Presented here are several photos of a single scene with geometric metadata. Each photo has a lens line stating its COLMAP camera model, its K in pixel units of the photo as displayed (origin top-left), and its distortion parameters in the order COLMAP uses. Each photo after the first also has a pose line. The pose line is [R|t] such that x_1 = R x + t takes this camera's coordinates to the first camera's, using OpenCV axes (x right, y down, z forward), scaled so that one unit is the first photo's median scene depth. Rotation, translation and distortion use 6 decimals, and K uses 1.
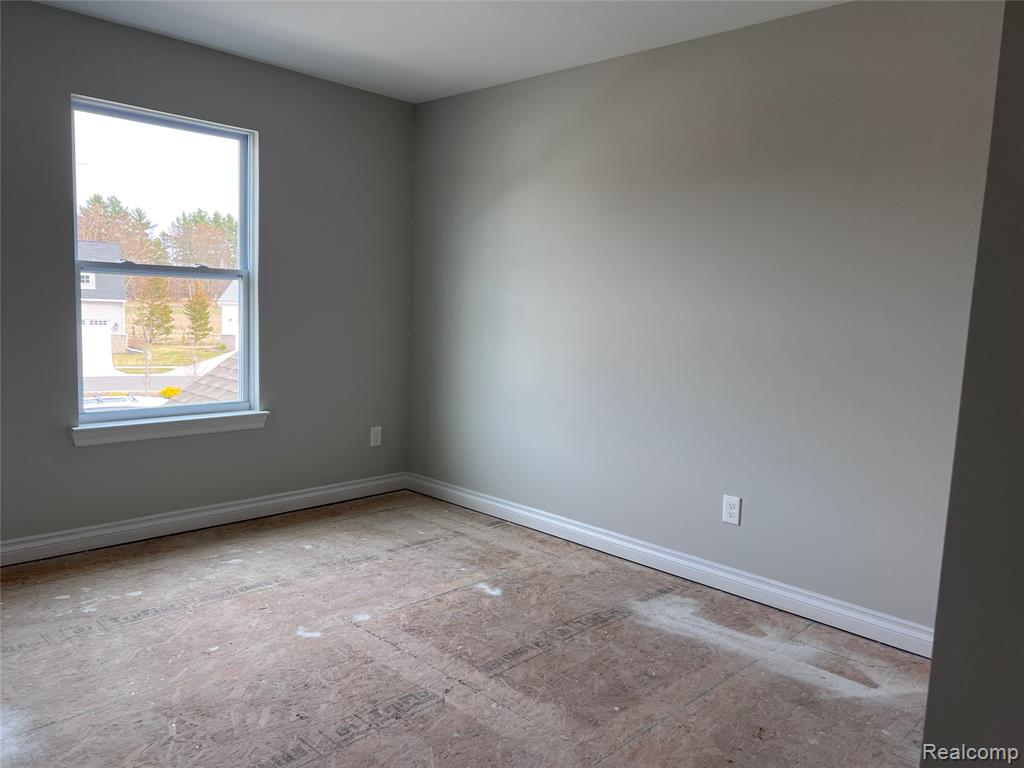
lens RADIAL K [[740.4, 0, 512.0], [0, 740.4, 384.0], [0, 0, 1]] dist [0.007926, -0.004720]
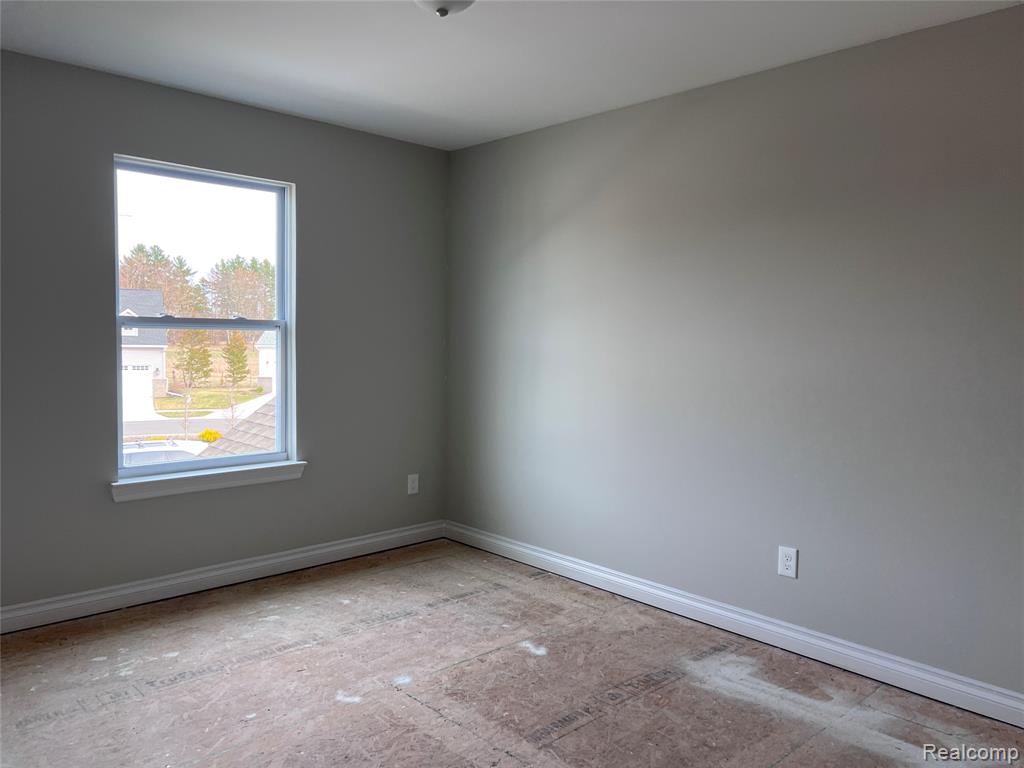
lens RADIAL K [[740.6, 0, 512.0], [0, 740.6, 384.0], [0, 0, 1]] dist [0.002467, -0.001809]
pose [[0.998902, -0.018265, -0.043137, -0.012429], [0.016094, 0.998612, -0.050160, -0.017482], [0.043994, 0.049411, 0.997809, 0.028873]]
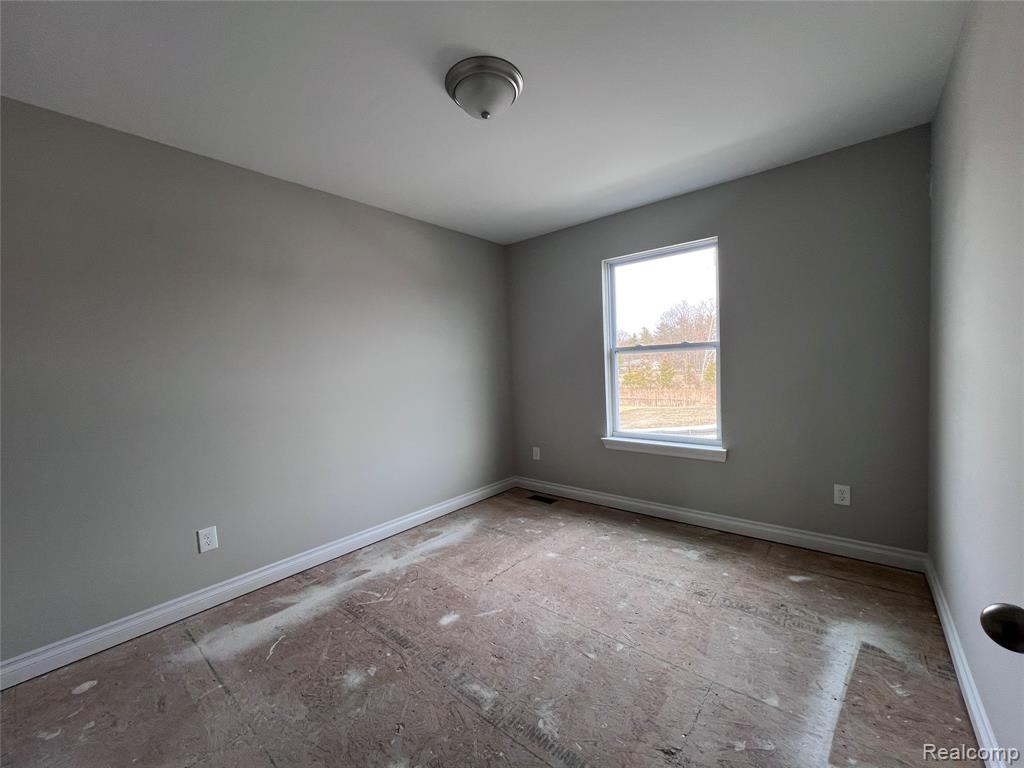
lens RADIAL K [[410.1, 0, 512.0], [0, 410.1, 384.0], [0, 0, 1]] dist [-0.000874, -0.000133]
pose [[0.062951, -0.017651, -0.997860, 0.499686], [-0.080431, 0.996502, -0.022702, -0.041106], [0.994770, 0.081688, 0.061311, 0.835202]]
